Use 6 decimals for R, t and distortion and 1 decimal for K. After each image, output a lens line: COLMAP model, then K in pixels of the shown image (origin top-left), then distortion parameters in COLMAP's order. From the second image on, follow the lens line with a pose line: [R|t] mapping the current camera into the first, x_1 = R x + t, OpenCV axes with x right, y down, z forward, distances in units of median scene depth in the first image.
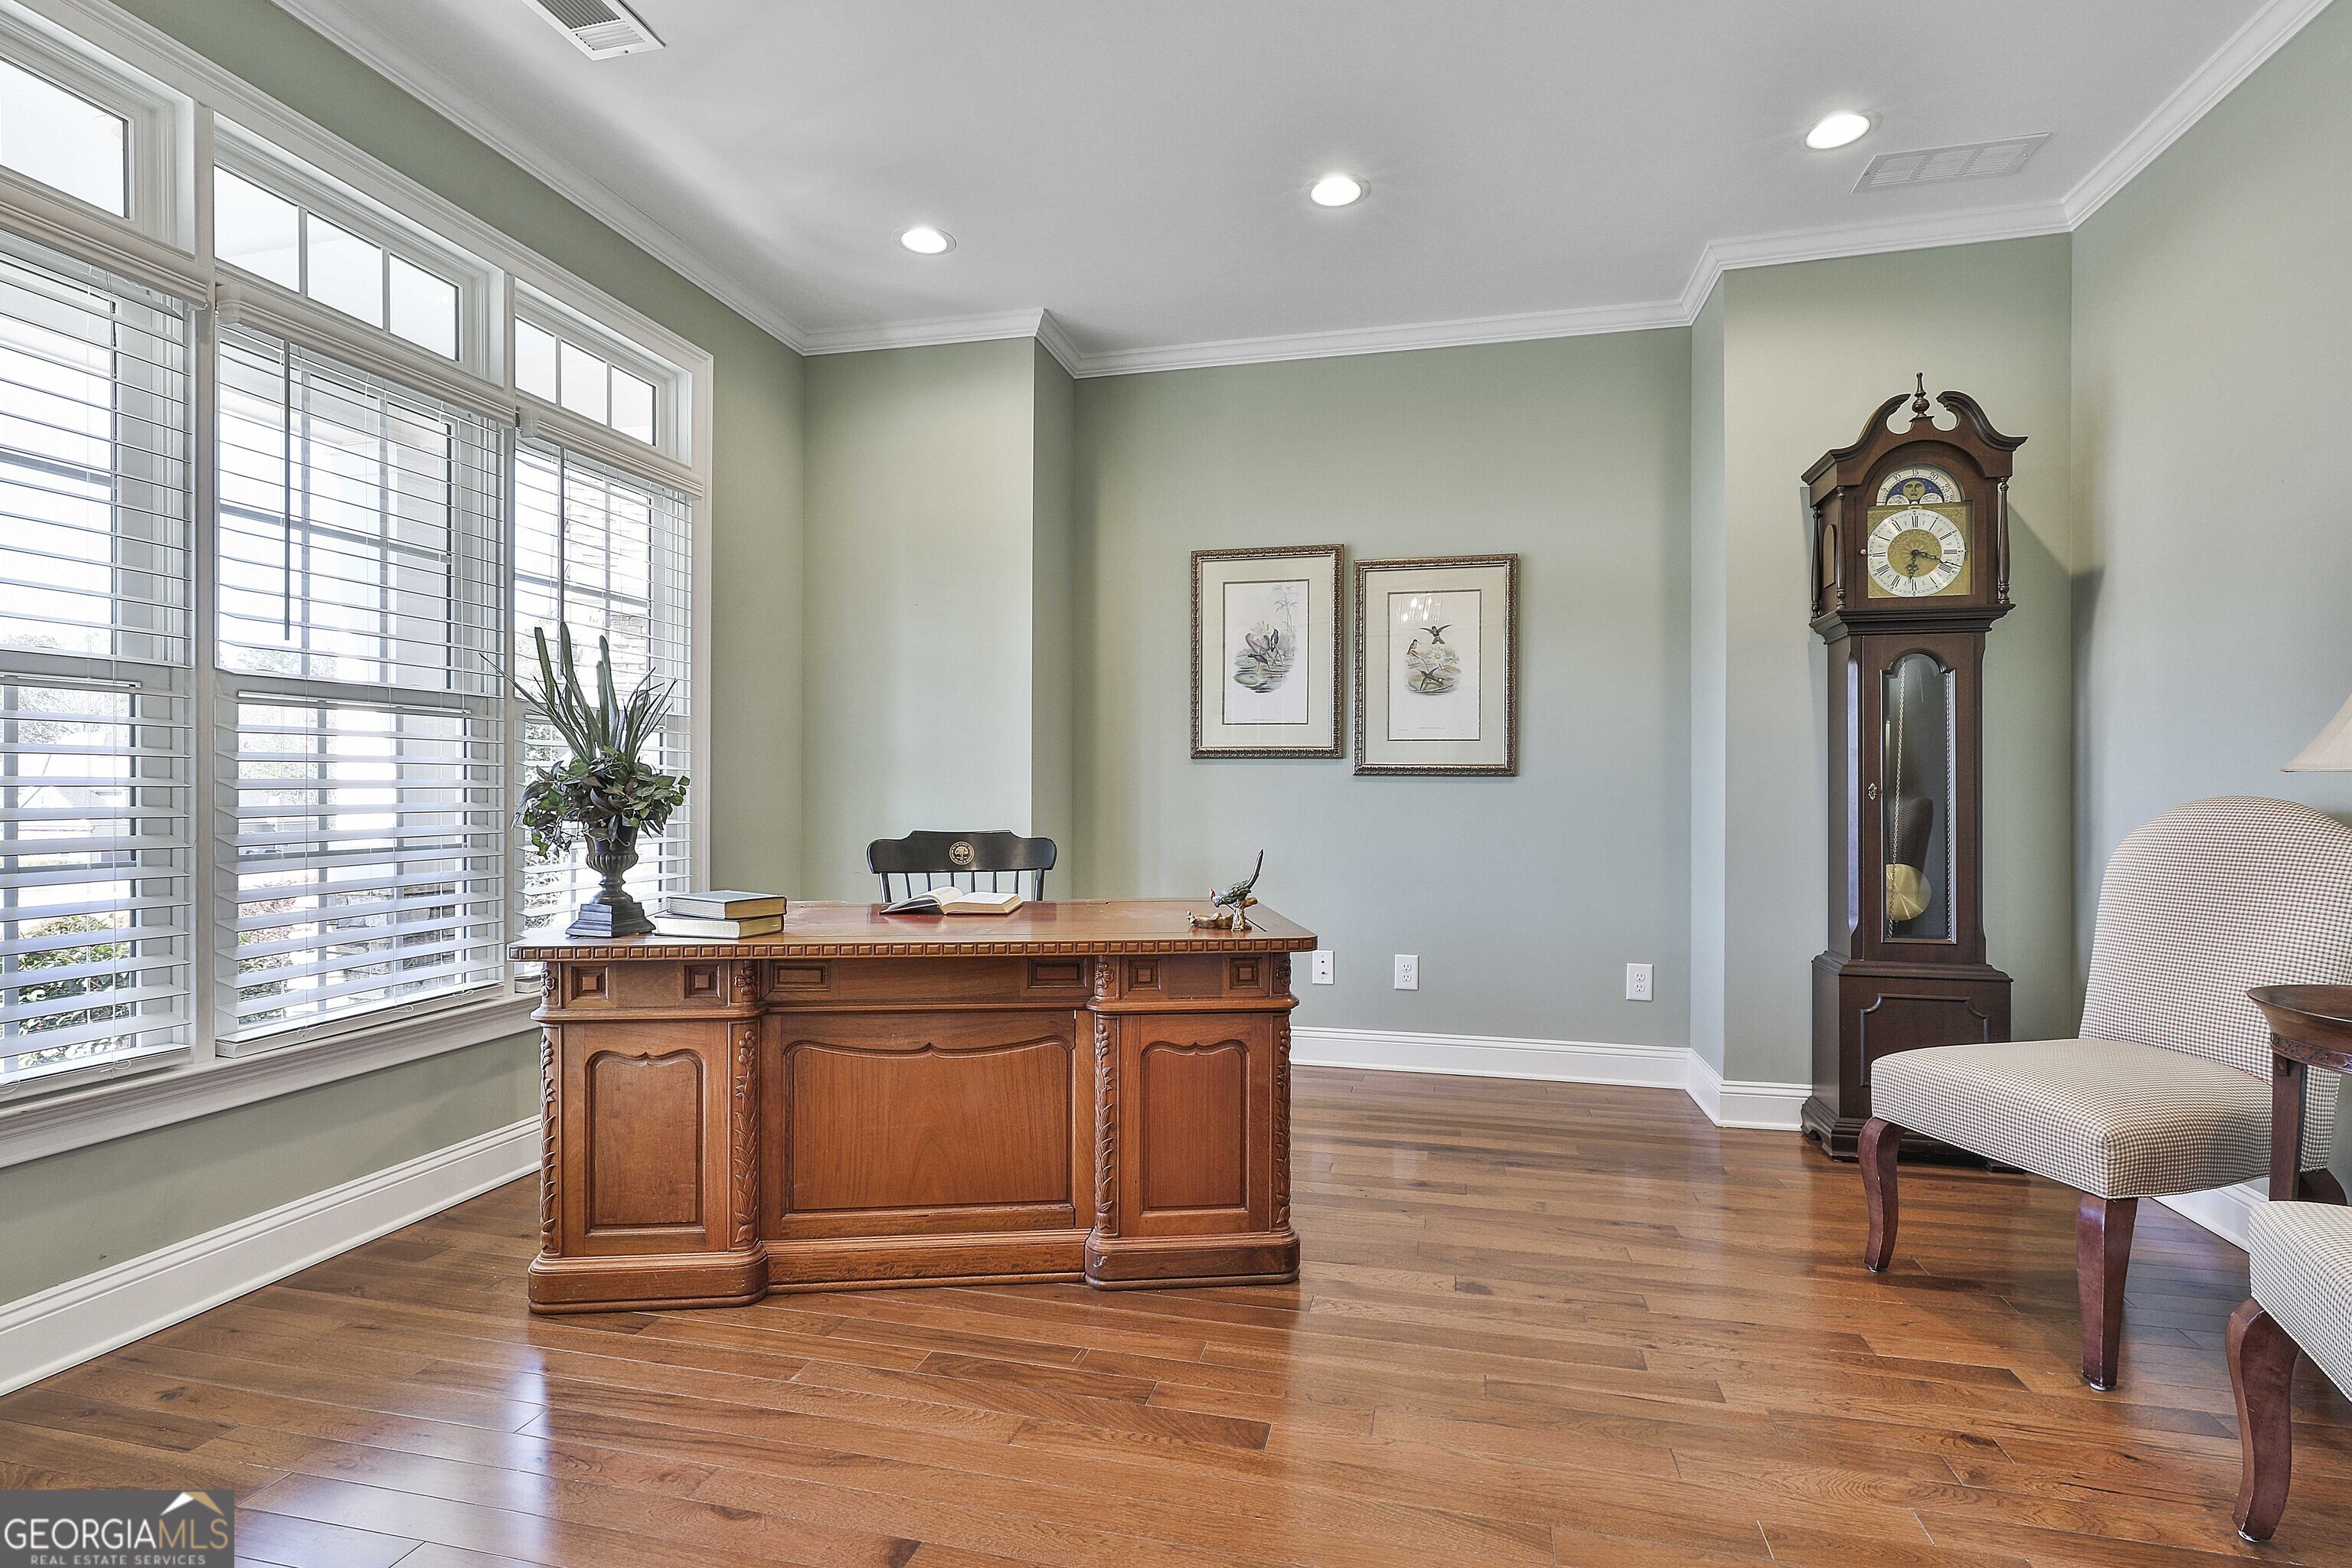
lens RADIAL K [[1118.9, 0, 1190.4], [0, 1118.9, 785.7], [0, 0, 1]] dist [-0.005432, 0.000456]
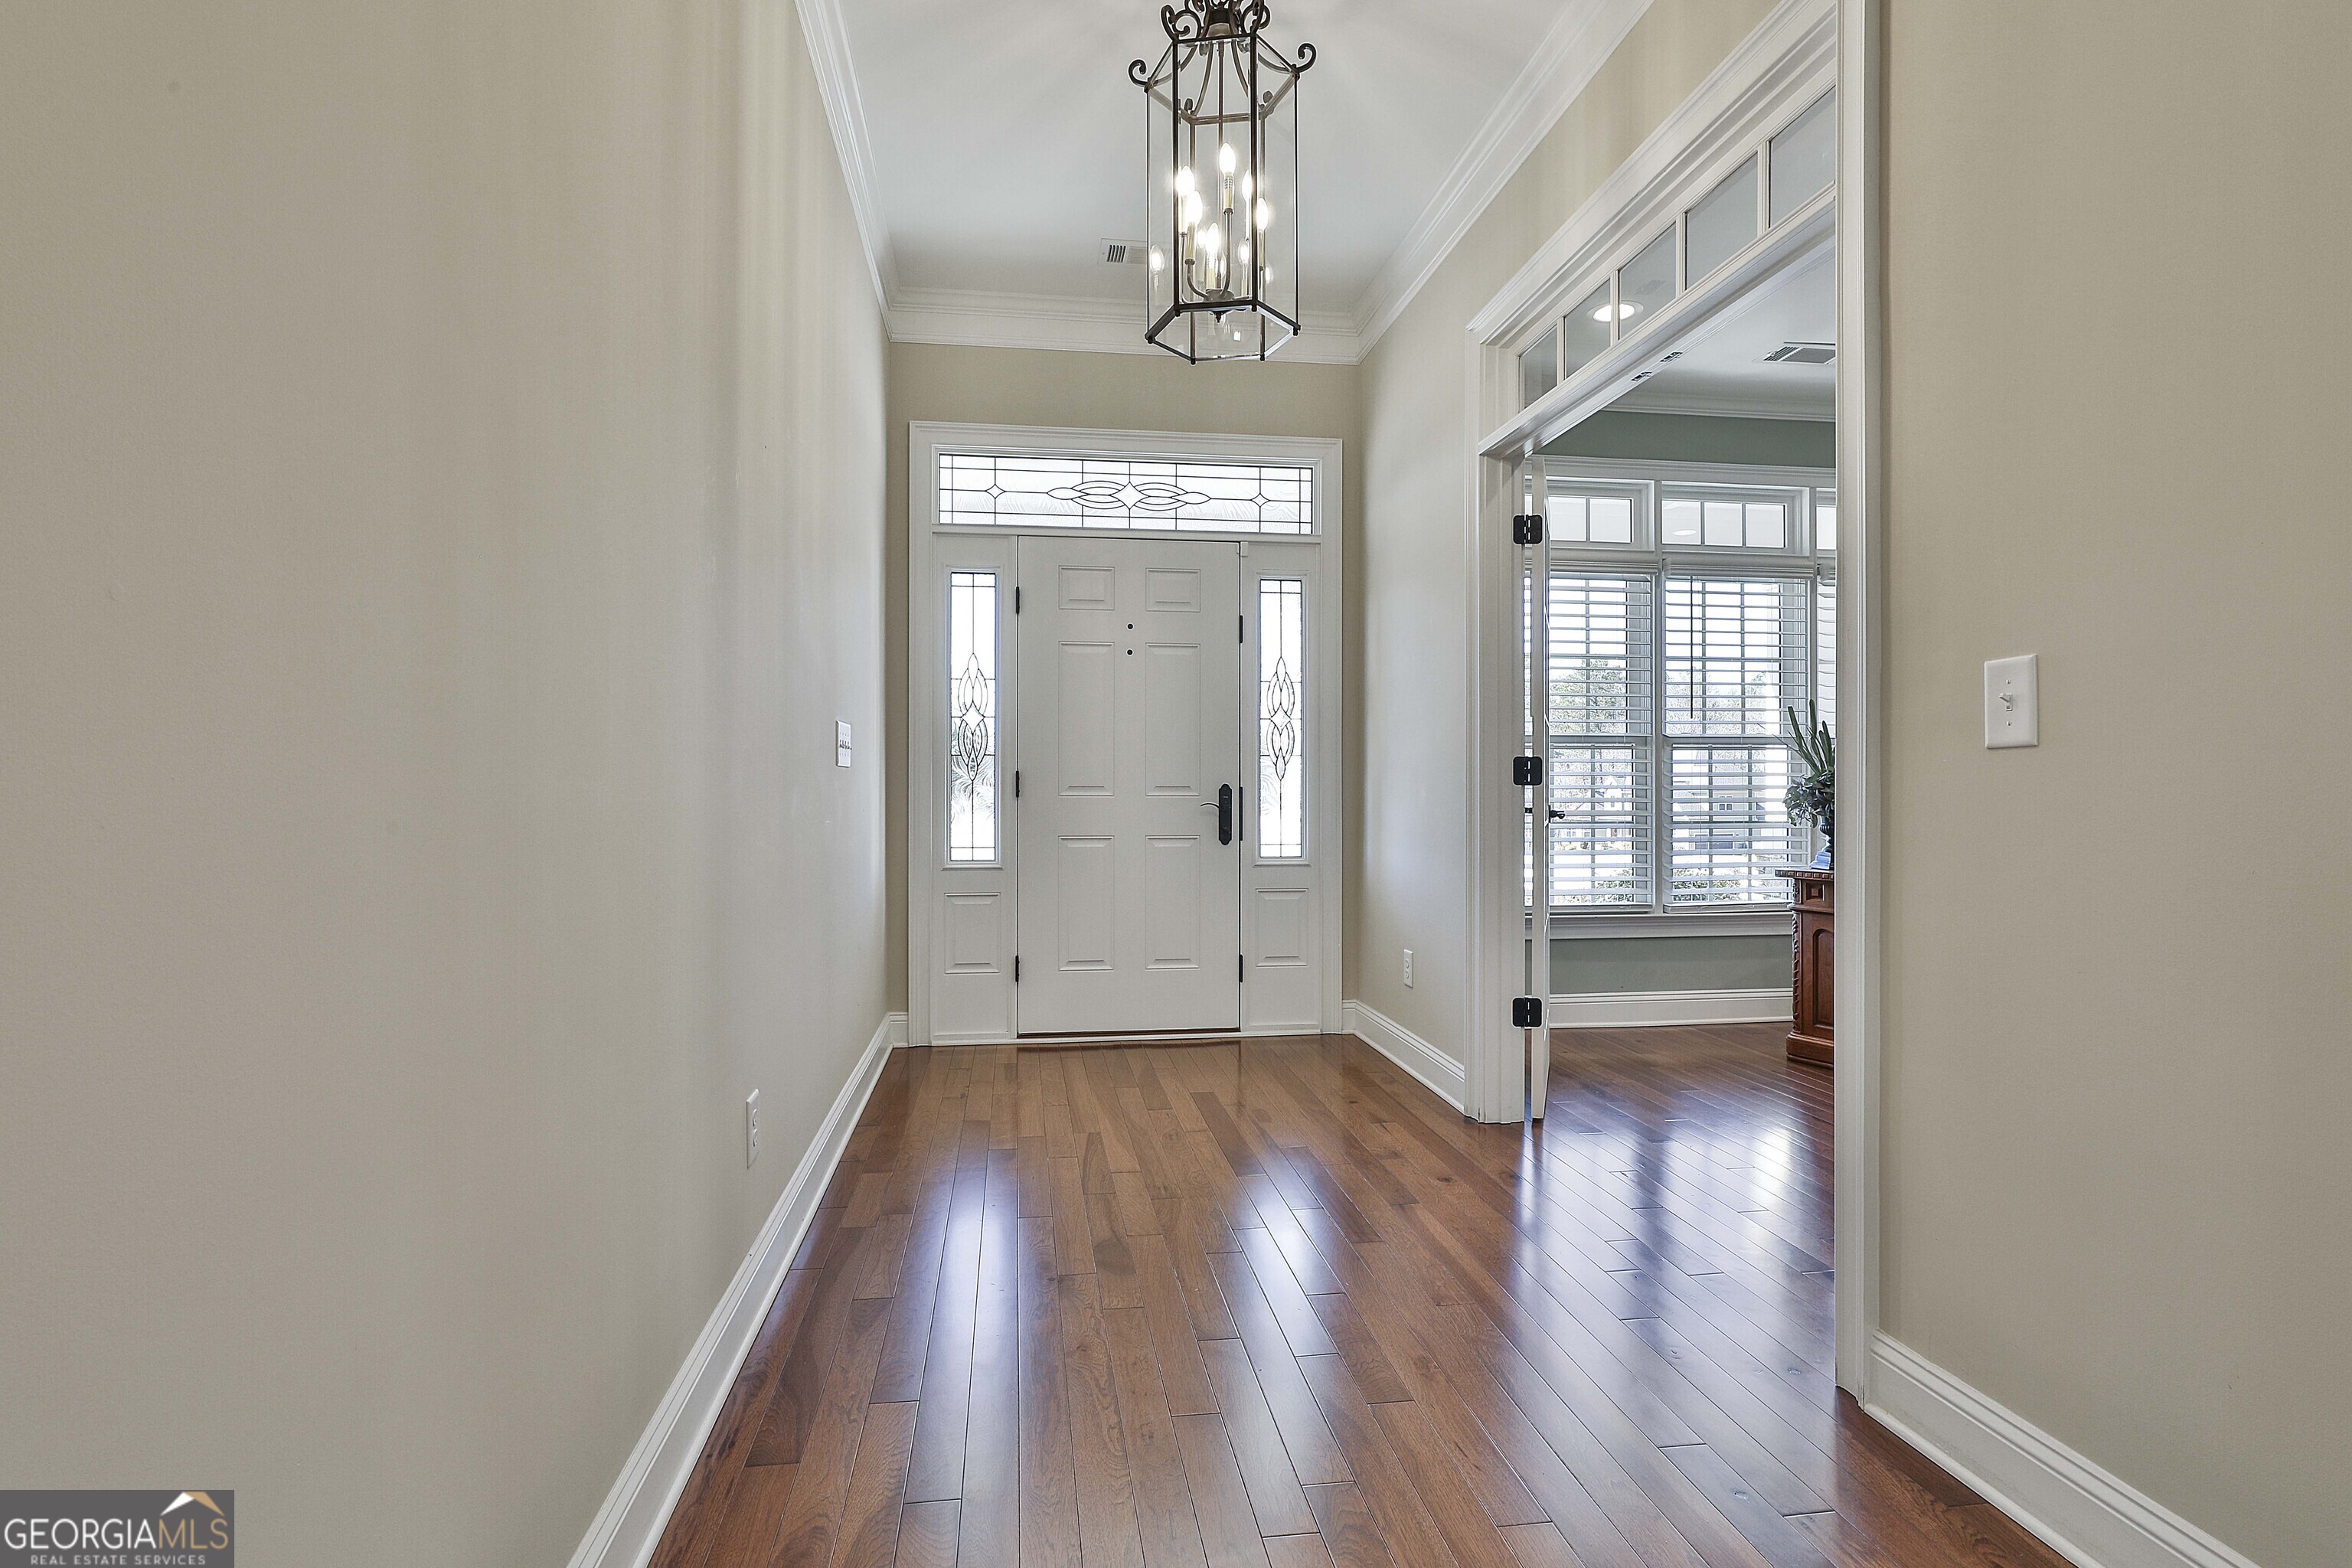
lens RADIAL K [[1118.9, 0, 1183.3], [0, 1118.9, 789.2], [0, 0, 1]] dist [-0.005432, 0.000456]
pose [[0.360268, -0.005182, -0.932834, 0.823502], [0.001571, 0.999987, -0.004948, 0.010100], [0.932848, 0.000317, 0.360271, -0.664073]]
